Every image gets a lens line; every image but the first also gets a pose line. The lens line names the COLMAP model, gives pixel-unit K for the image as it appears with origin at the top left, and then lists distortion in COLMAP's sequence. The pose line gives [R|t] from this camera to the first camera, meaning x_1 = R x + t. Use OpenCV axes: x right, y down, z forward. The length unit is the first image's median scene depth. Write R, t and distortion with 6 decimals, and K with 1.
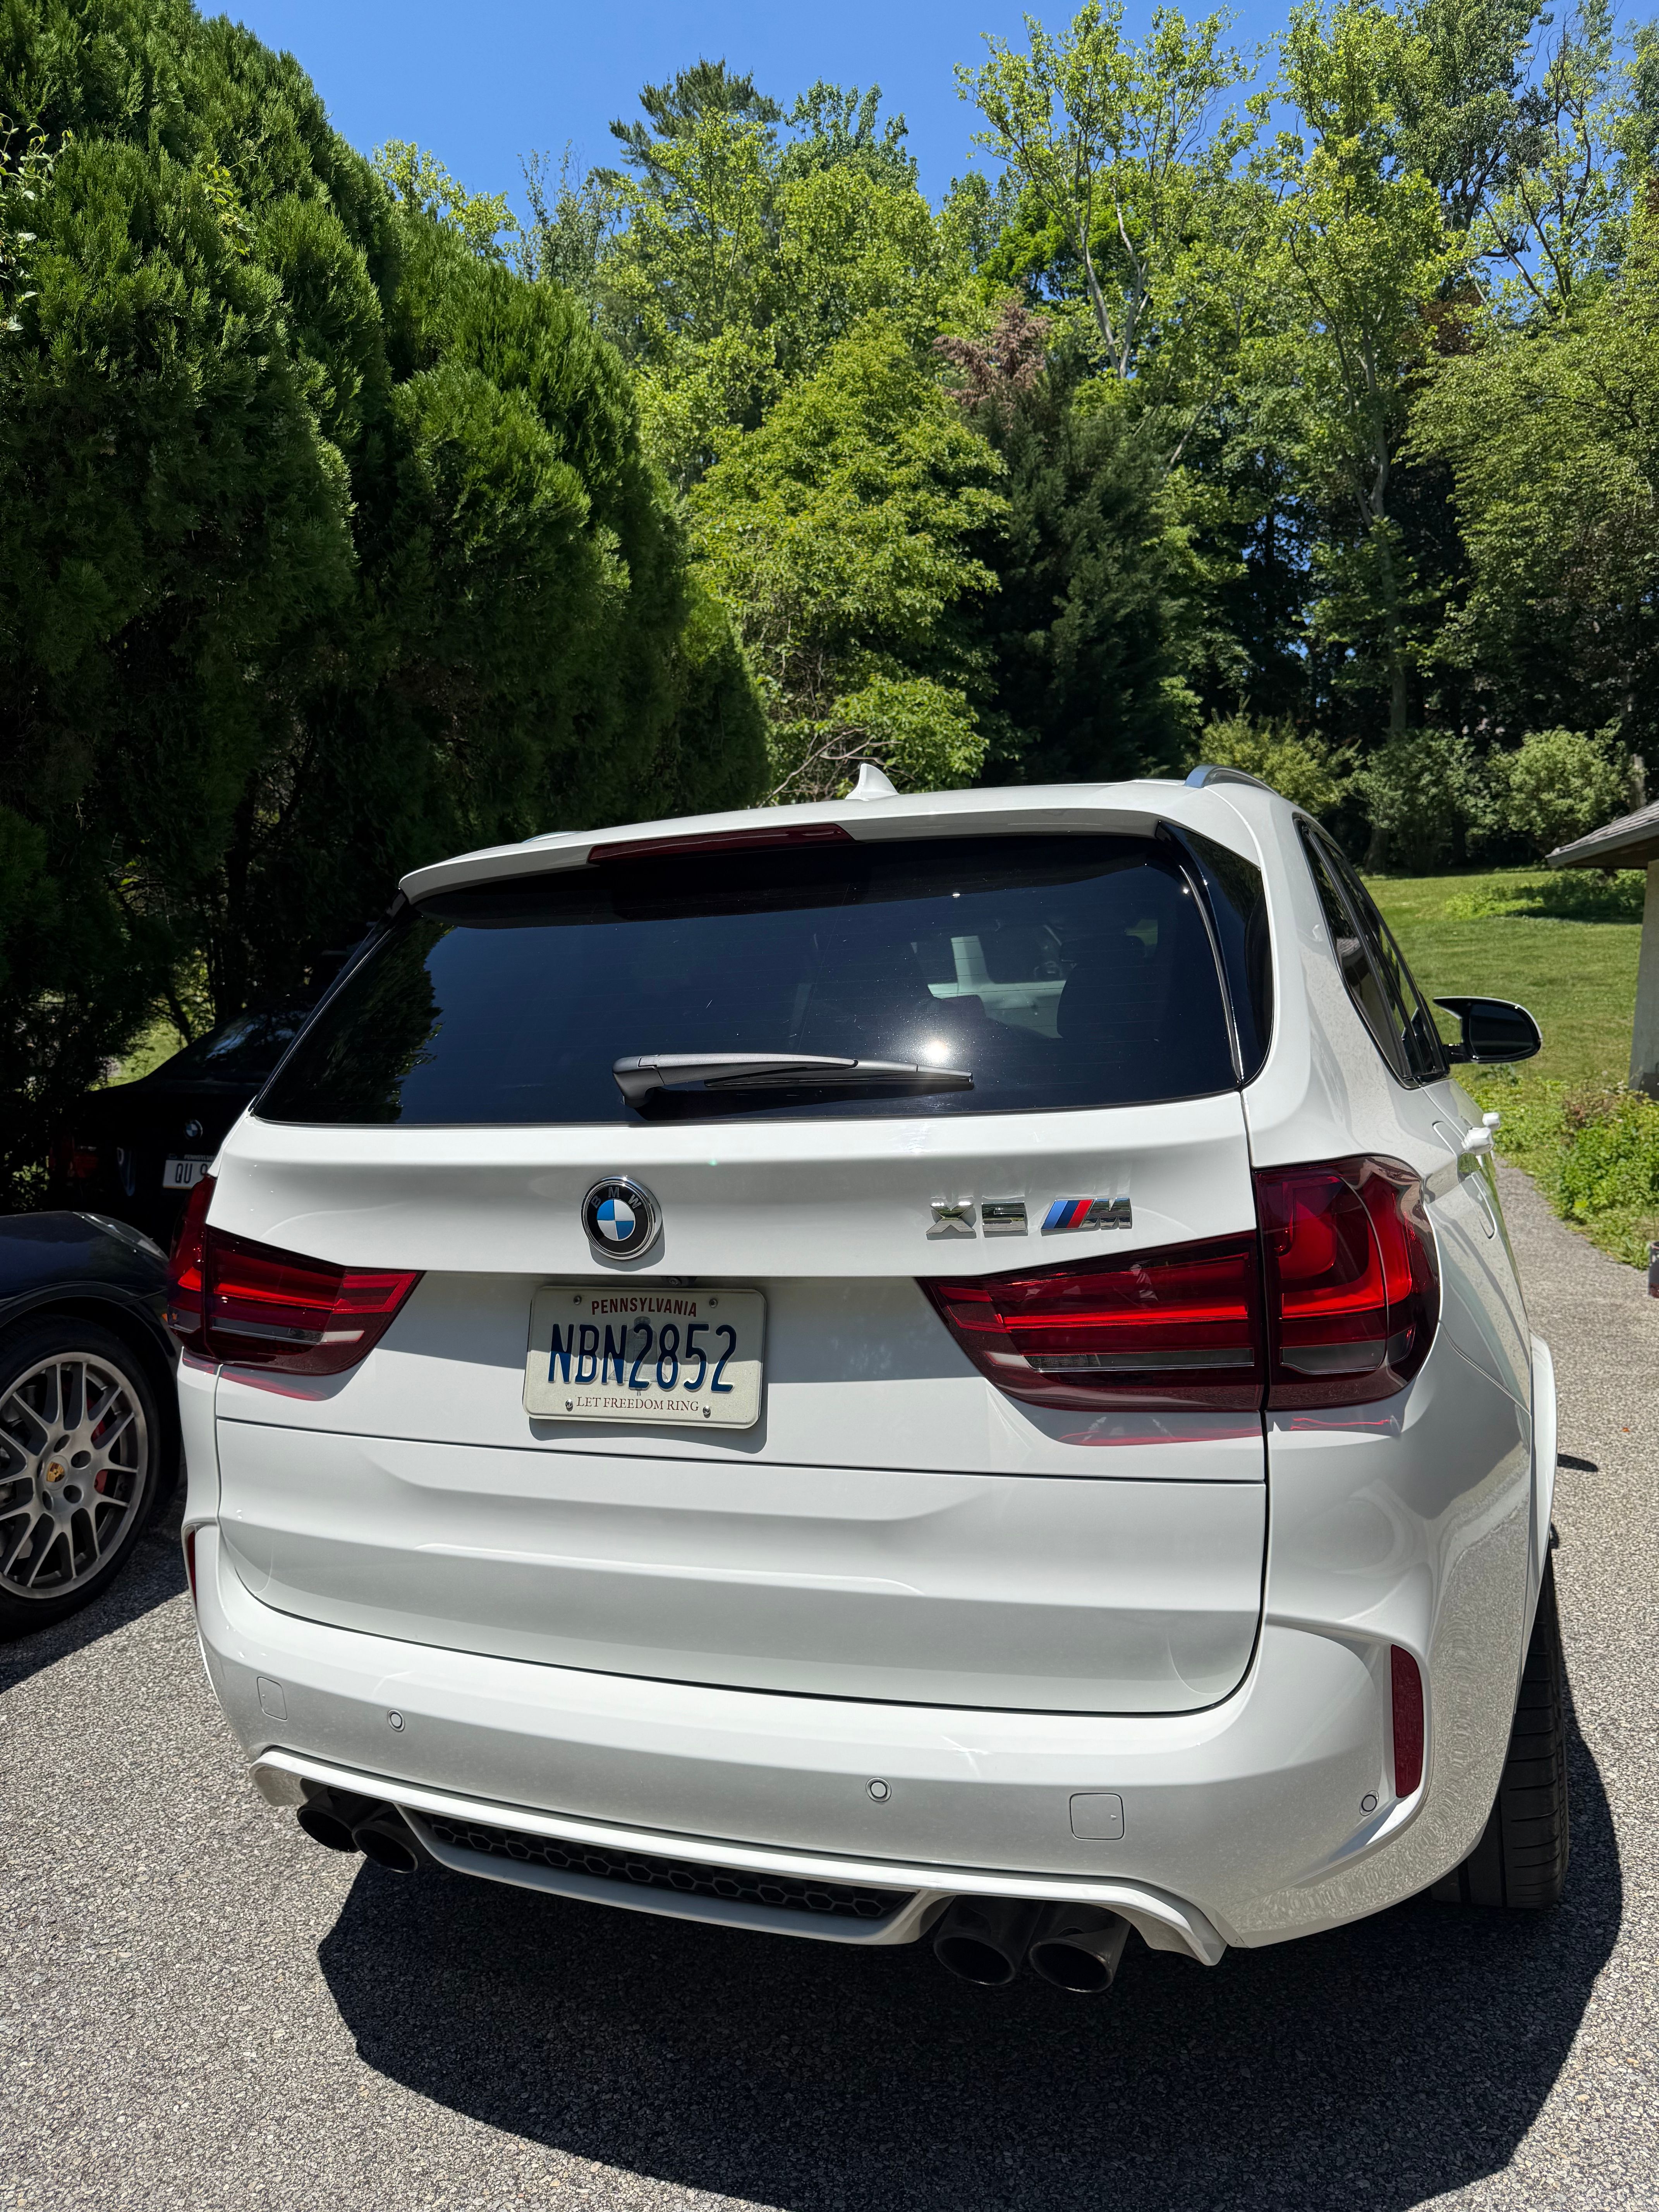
lens RADIAL K [[1579.7, 0, 821.2], [0, 1579.7, 1119.3], [0, 0, 1]] dist [0.019032, -0.035066]
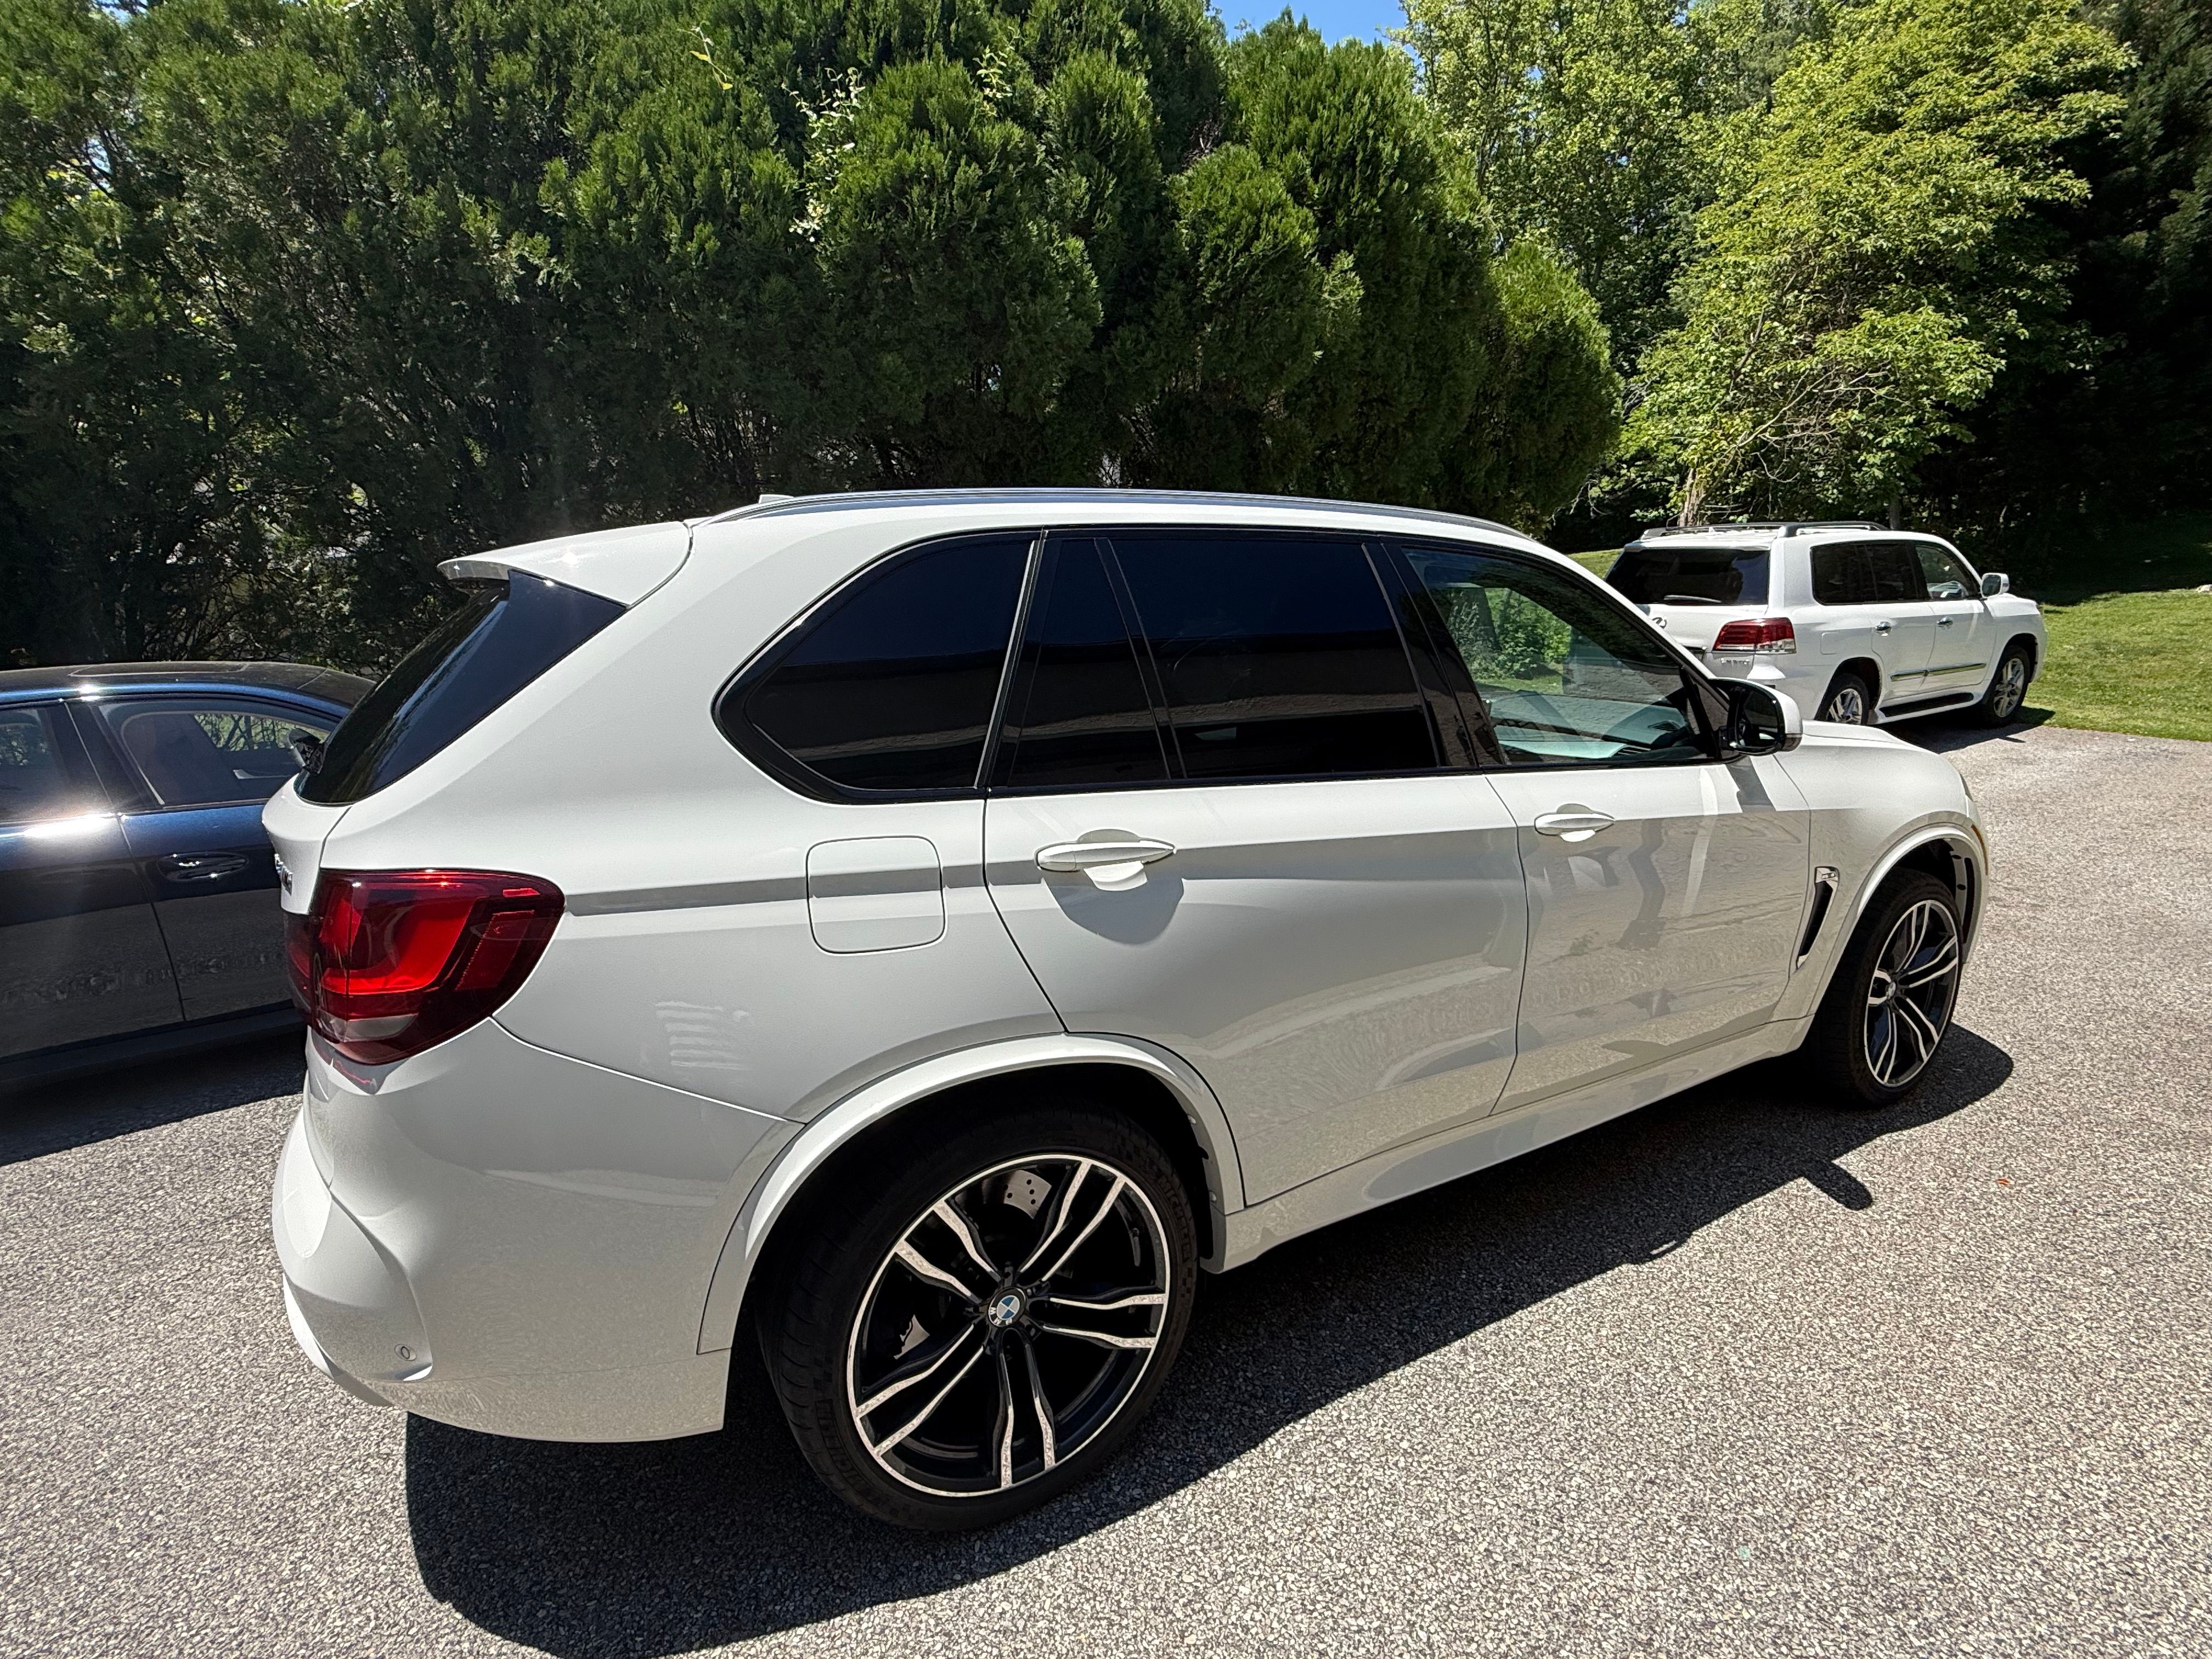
lens RADIAL K [[1057.9, 0, 1103.0], [0, 1057.9, 829.1], [0, 0, 1]] dist [-0.001498, -0.000299]
pose [[0.776945, 0.147962, -0.611934, 0.294429], [-0.058413, 0.984739, 0.163940, -0.040704], [0.626853, -0.091627, 0.773731, 0.166391]]
